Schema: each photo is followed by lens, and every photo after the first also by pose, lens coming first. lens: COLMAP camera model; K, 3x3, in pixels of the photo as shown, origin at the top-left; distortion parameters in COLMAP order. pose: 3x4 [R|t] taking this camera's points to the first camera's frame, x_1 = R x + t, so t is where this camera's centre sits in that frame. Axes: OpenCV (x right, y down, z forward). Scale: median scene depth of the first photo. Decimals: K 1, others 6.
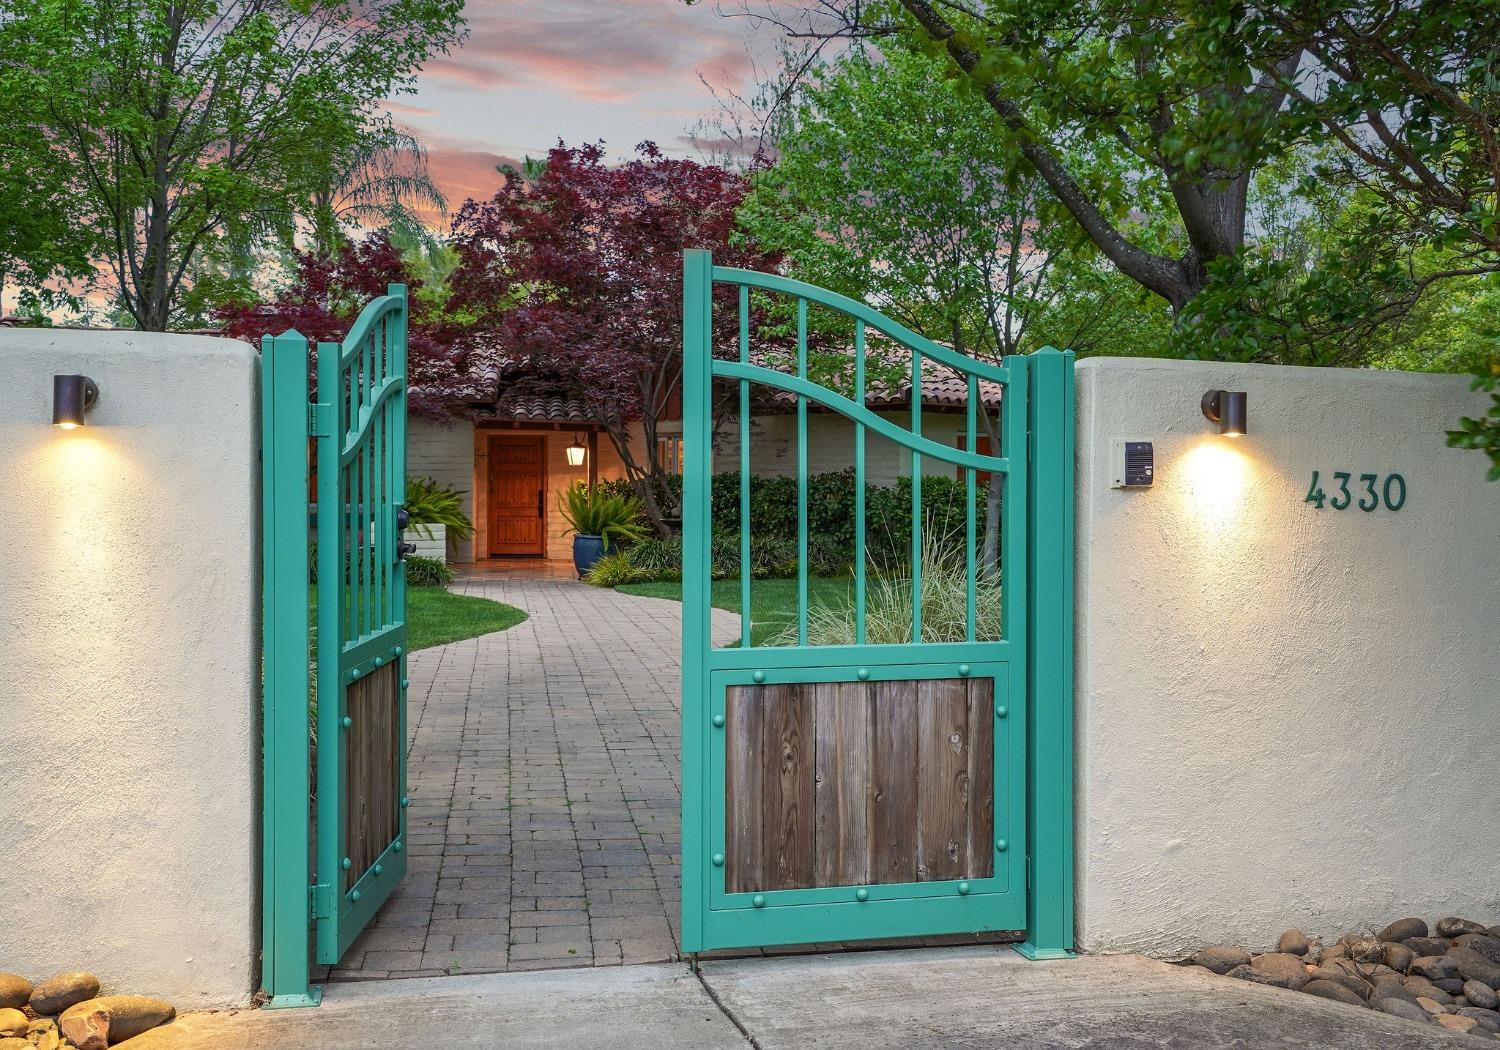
lens RADIAL K [[1565.3, 0, 693.1], [0, 1565.3, 466.7], [0, 0, 1]] dist [0.029328, 0.000000]
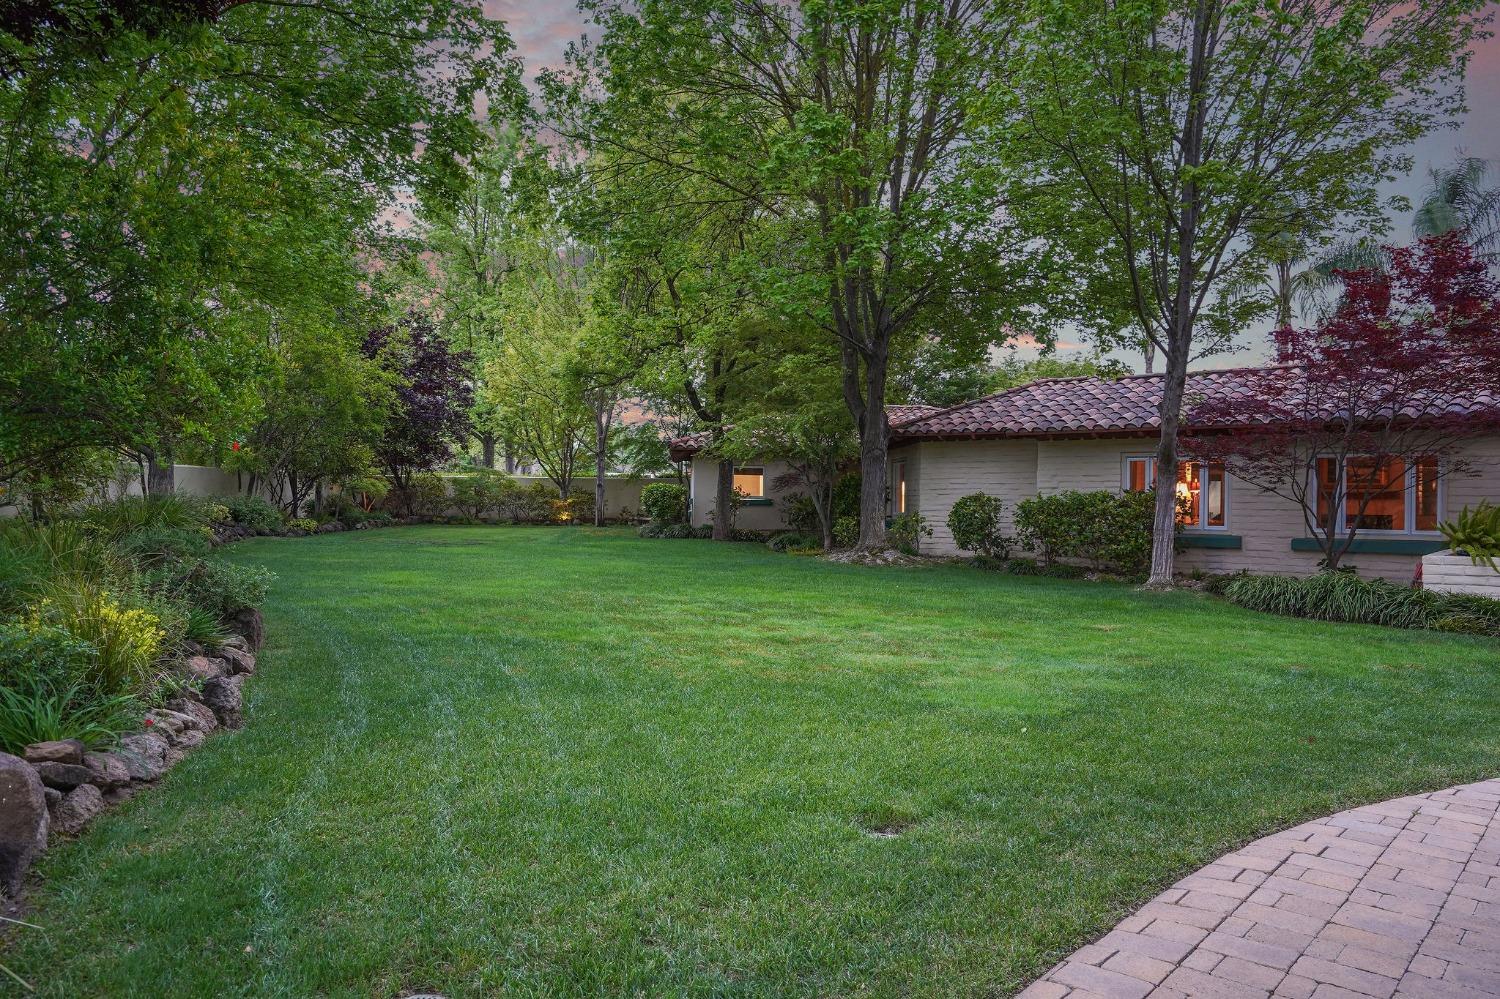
lens RADIAL K [[1135.1, 0, 759.2], [0, 1135.1, 502.2], [0, 0, 1]] dist [0.047328, 0.018003]
pose [[0.713882, 0.001115, -0.700265, -0.016714], [0.003027, 0.999984, 0.004678, 0.002296], [0.700259, -0.005459, 0.713868, 0.241786]]
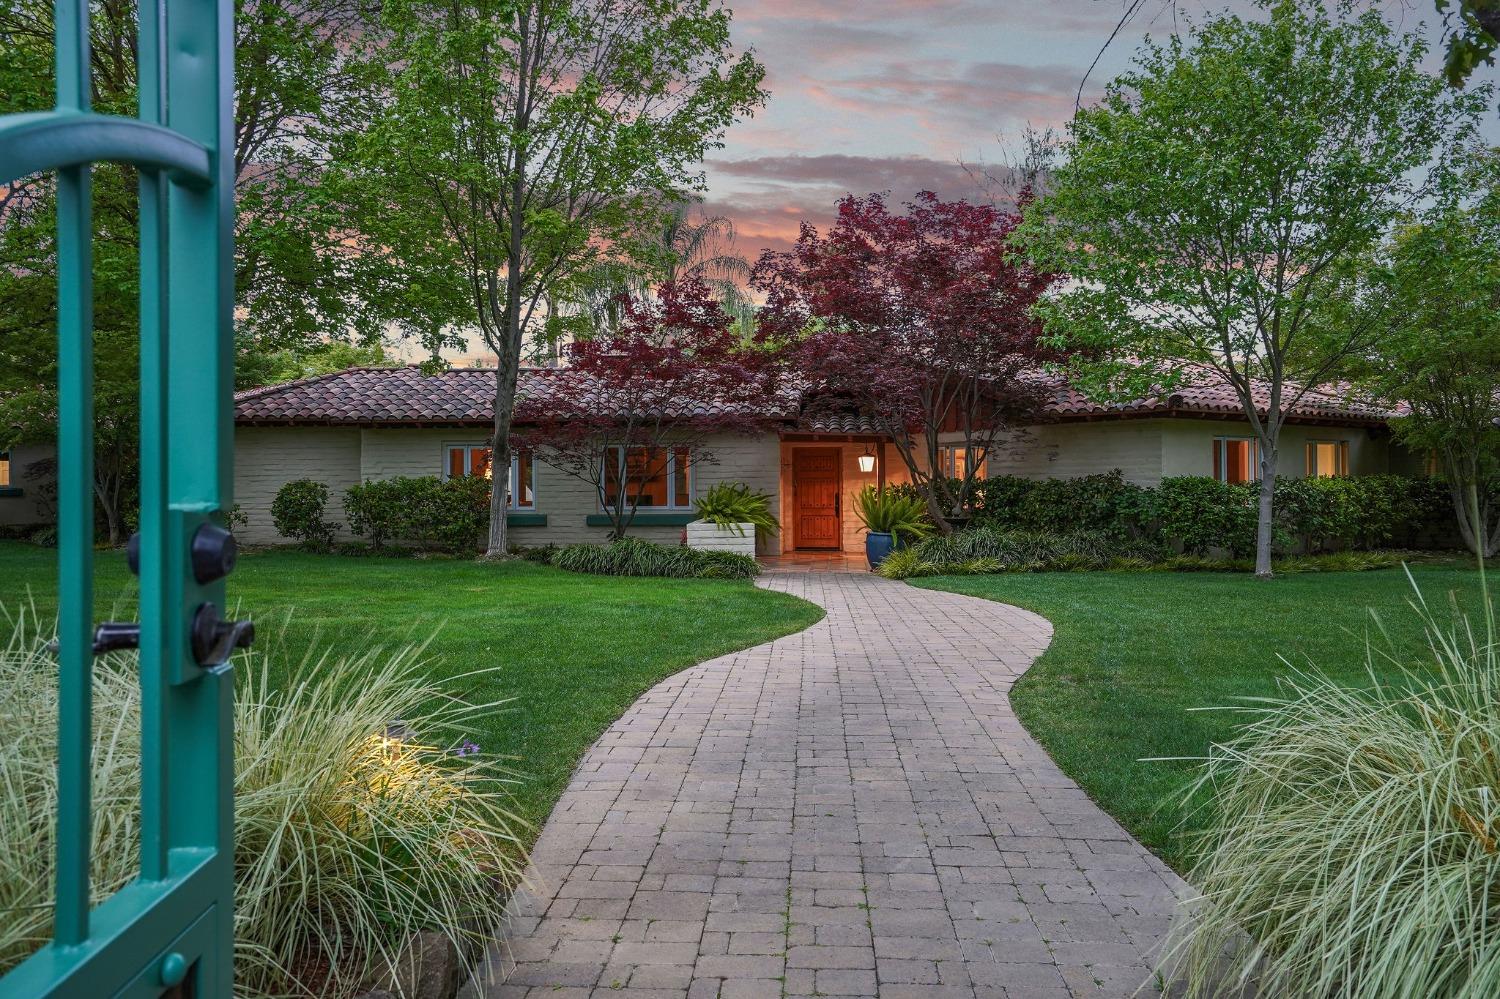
lens RADIAL K [[1175.7, 0, 756.7], [0, 1175.7, 478.0], [0, 0, 1]] dist [0.040201, -0.003508]
pose [[0.986200, -0.012257, -0.165104, -0.012032], [0.012370, 0.999923, -0.000345, 0.003338], [0.165096, -0.001703, 0.986276, 0.132729]]
